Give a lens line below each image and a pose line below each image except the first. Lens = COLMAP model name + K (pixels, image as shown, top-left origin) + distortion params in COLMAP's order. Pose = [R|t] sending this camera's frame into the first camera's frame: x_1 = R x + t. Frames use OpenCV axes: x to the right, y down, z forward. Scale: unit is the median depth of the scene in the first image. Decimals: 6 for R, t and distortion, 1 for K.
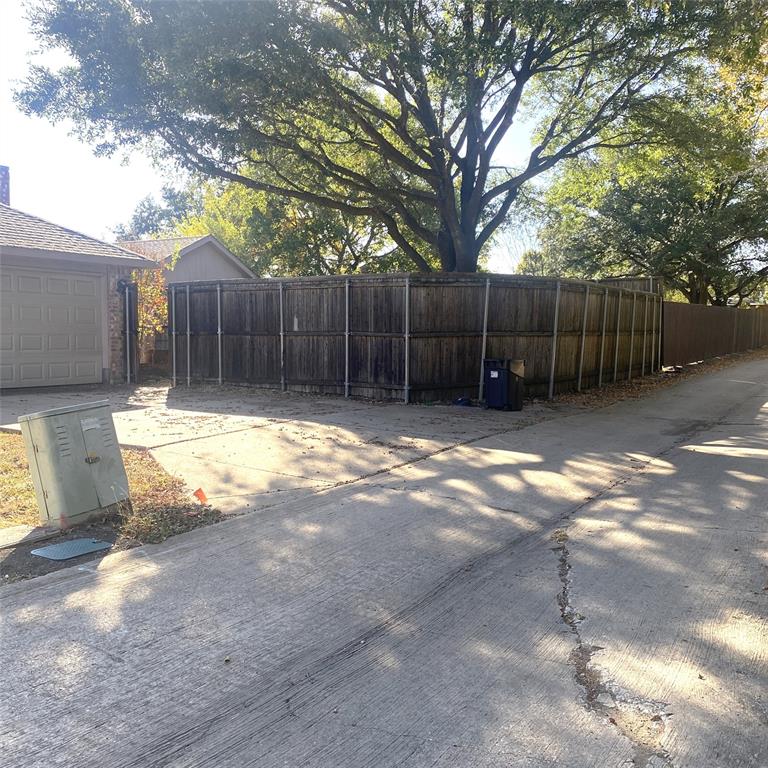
lens RADIAL K [[761.2, 0, 384.0], [0, 761.2, 373.7], [0, 0, 1]] dist [0.112503, -0.301415]
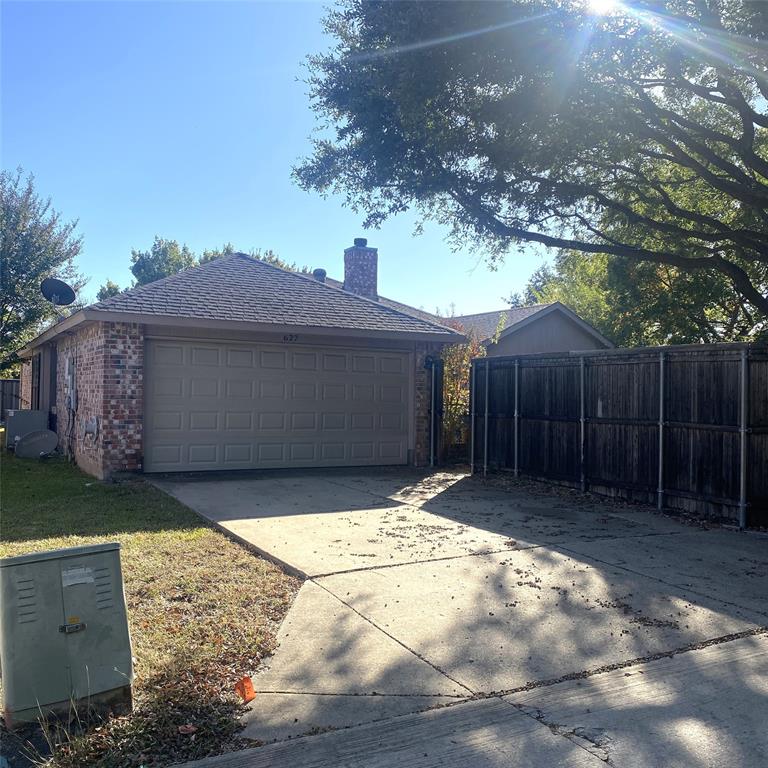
lens RADIAL K [[761.2, 0, 384.0], [0, 761.2, 373.7], [0, 0, 1]] dist [0.112503, -0.301415]
pose [[0.862637, -0.003410, -0.505812, 0.094511], [-0.039311, 0.996501, -0.073759, -0.033465], [0.504294, 0.083511, 0.859485, 0.196346]]
